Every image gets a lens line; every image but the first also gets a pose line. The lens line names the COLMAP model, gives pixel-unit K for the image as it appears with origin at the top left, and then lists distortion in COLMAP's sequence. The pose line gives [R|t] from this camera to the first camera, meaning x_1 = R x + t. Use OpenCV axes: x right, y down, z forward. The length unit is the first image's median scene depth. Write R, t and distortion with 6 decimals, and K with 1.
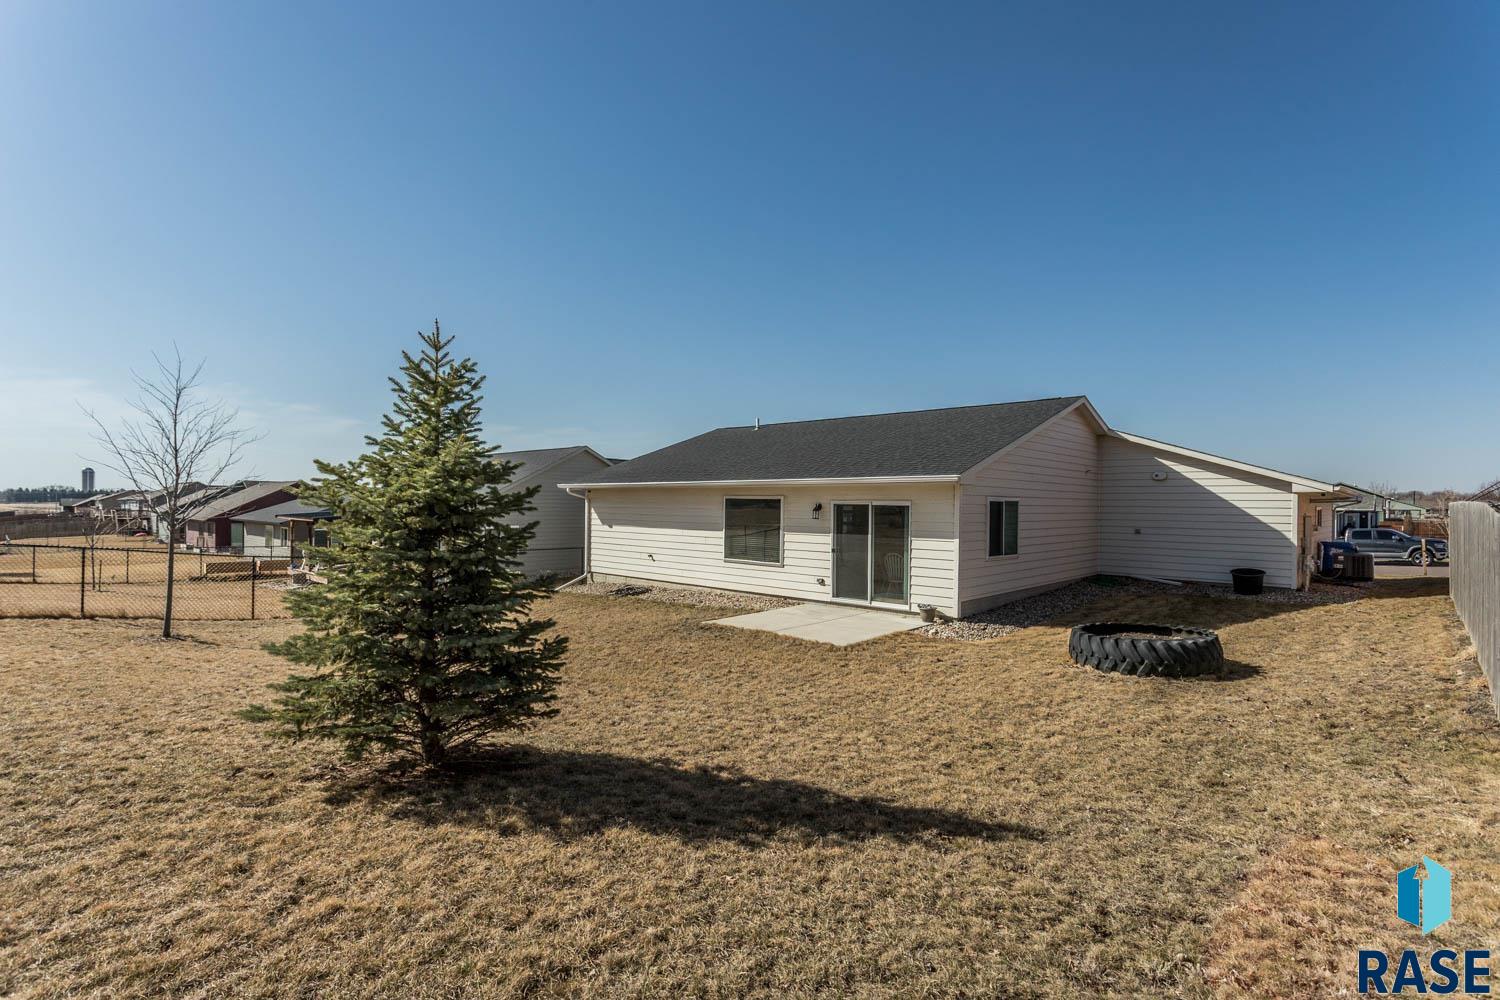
lens RADIAL K [[708.3, 0, 748.8], [0, 708.3, 502.9], [0, 0, 1]] dist [-0.001116, 0.002526]
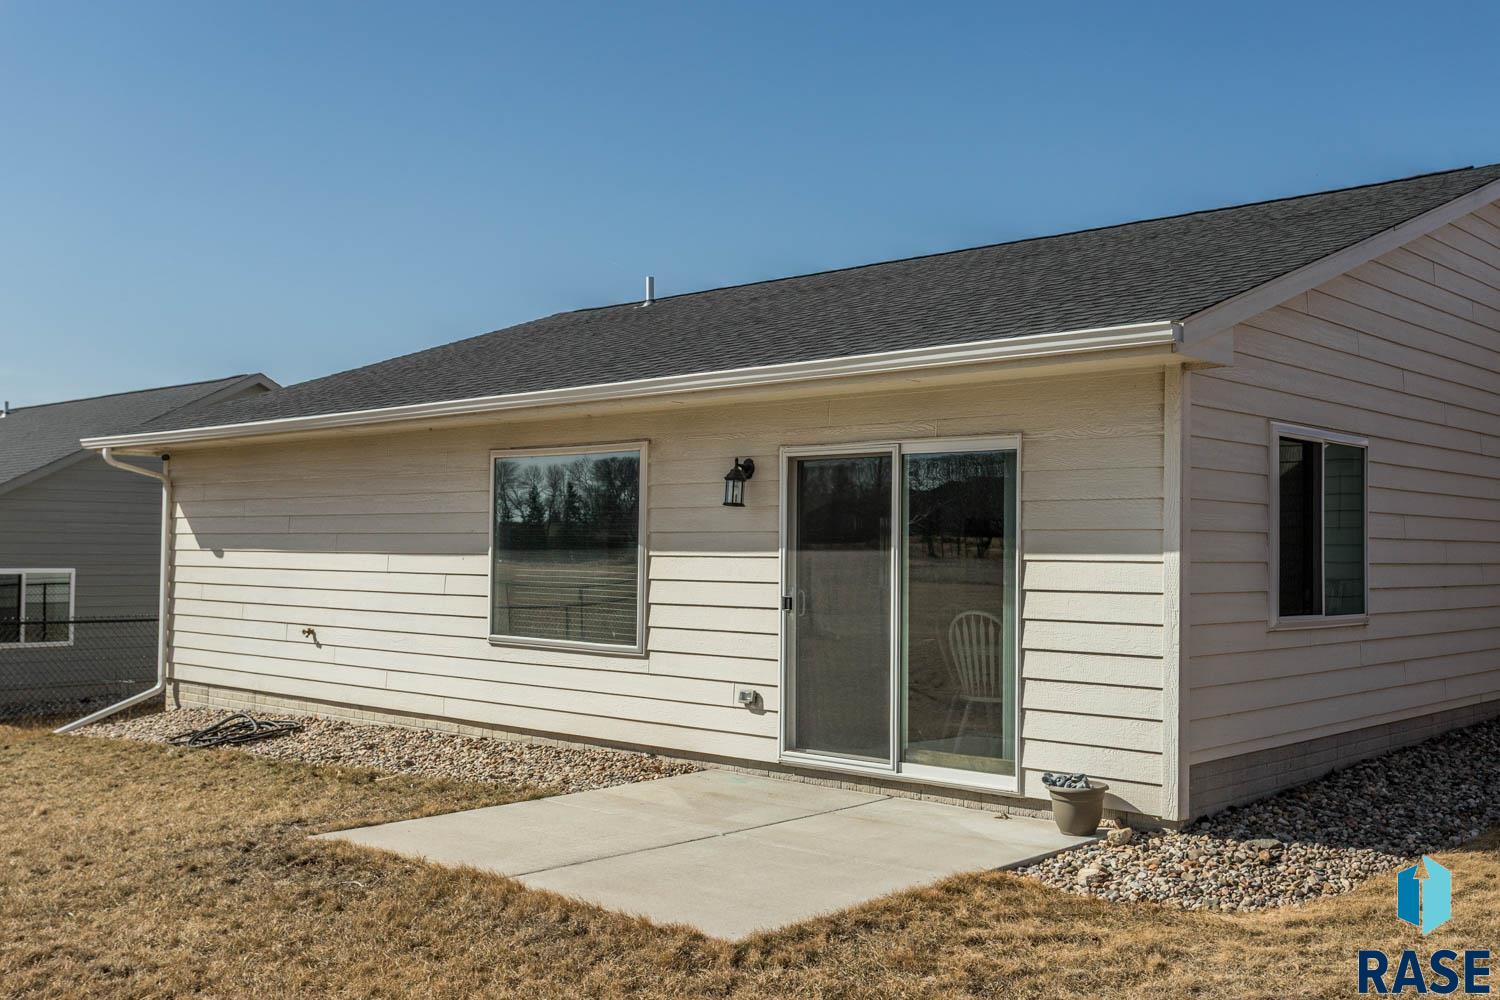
lens RADIAL K [[1446.1, 0, 742.5], [0, 1446.1, 519.6], [0, 0, 1]] dist [0.010272, -0.005577]
pose [[0.999986, -0.001529, -0.004991, 0.104855], [0.001414, 0.999736, -0.022940, 0.045523], [0.005025, 0.022933, 0.999724, 0.354049]]
